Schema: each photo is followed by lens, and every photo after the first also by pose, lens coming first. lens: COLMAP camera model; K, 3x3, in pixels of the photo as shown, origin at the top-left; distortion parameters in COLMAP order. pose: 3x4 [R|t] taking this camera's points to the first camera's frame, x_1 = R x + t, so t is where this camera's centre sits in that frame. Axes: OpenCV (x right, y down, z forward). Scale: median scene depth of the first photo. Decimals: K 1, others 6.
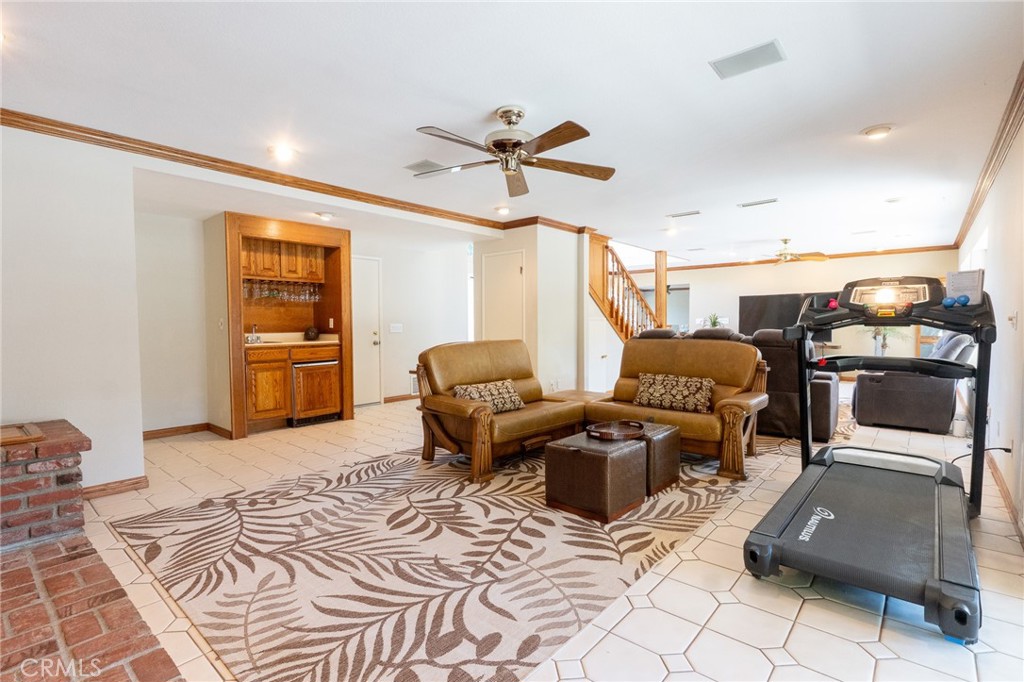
lens RADIAL K [[485.8, 0, 512.0], [0, 485.8, 341.0], [0, 0, 1]] dist [-0.002124, -0.000369]
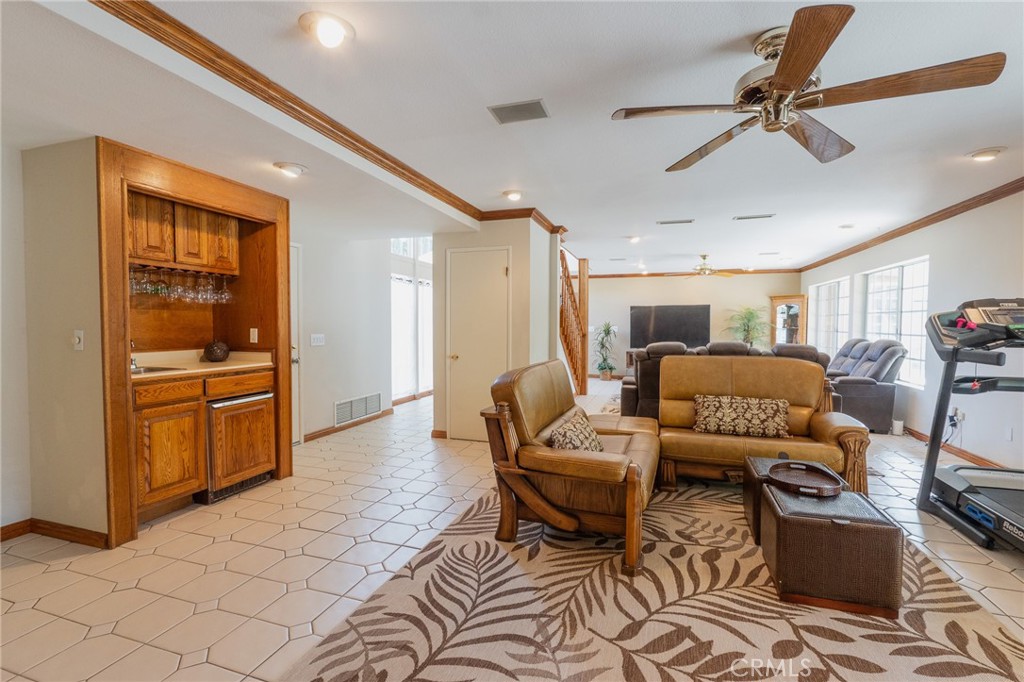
lens RADIAL K [[469.2, 0, 513.4], [0, 469.2, 341.4], [0, 0, 1]] dist [-0.006040, -0.000124]
pose [[0.921107, -0.005535, 0.389270, -0.430440], [0.007075, 0.999972, -0.002522, -0.036174], [-0.389245, 0.005077, 0.921120, 0.392227]]
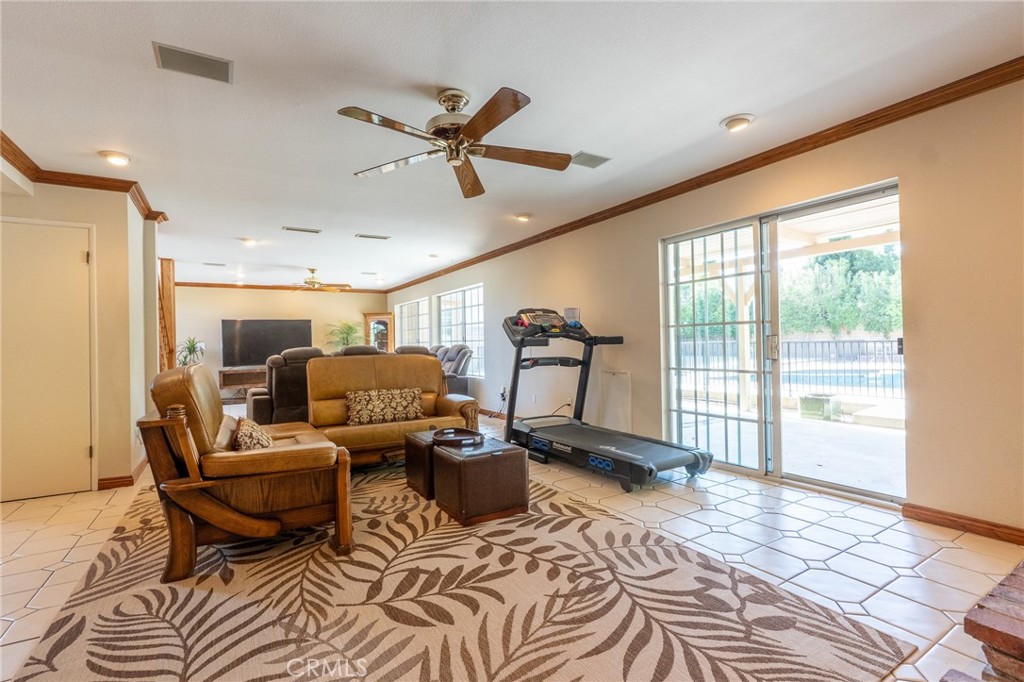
lens RADIAL K [[469.2, 0, 513.4], [0, 469.2, 341.4], [0, 0, 1]] dist [-0.006040, -0.000124]
pose [[0.305559, 0.005427, 0.952158, -0.578049], [0.055935, 0.998155, -0.023640, 0.008822], [-0.950529, 0.060482, 0.304692, 0.471168]]
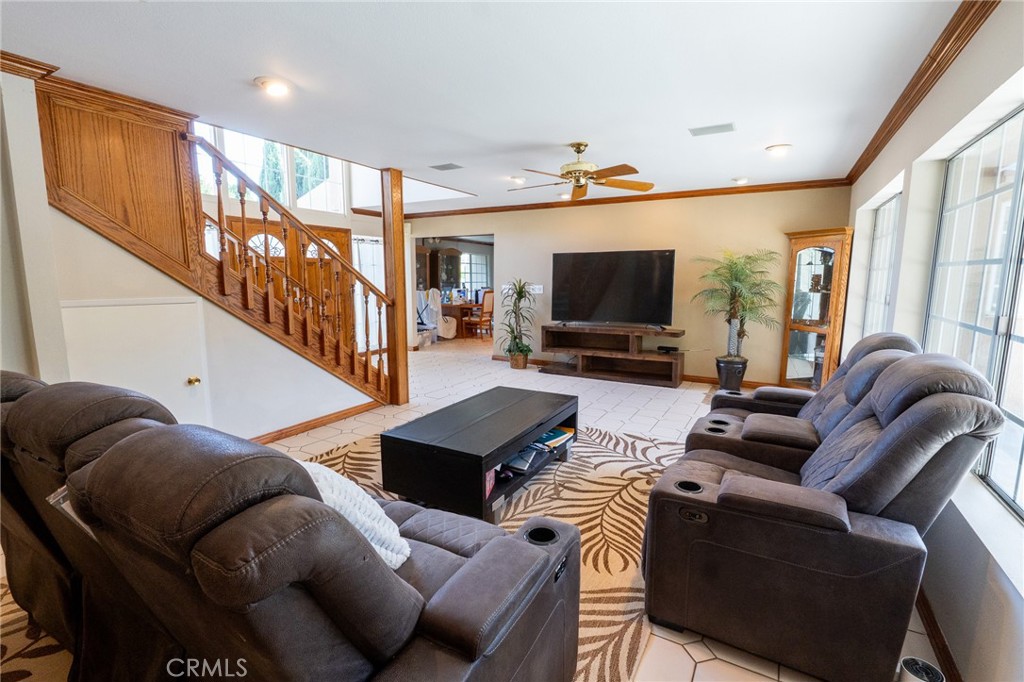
lens RADIAL K [[469.2, 0, 513.4], [0, 469.2, 341.4], [0, 0, 1]] dist [-0.006040, -0.000124]
pose [[-0.980335, 0.028327, -0.195296, -0.009812], [-0.008080, 0.983052, 0.183147, -0.114815], [0.197174, 0.181124, -0.963492, 1.488512]]
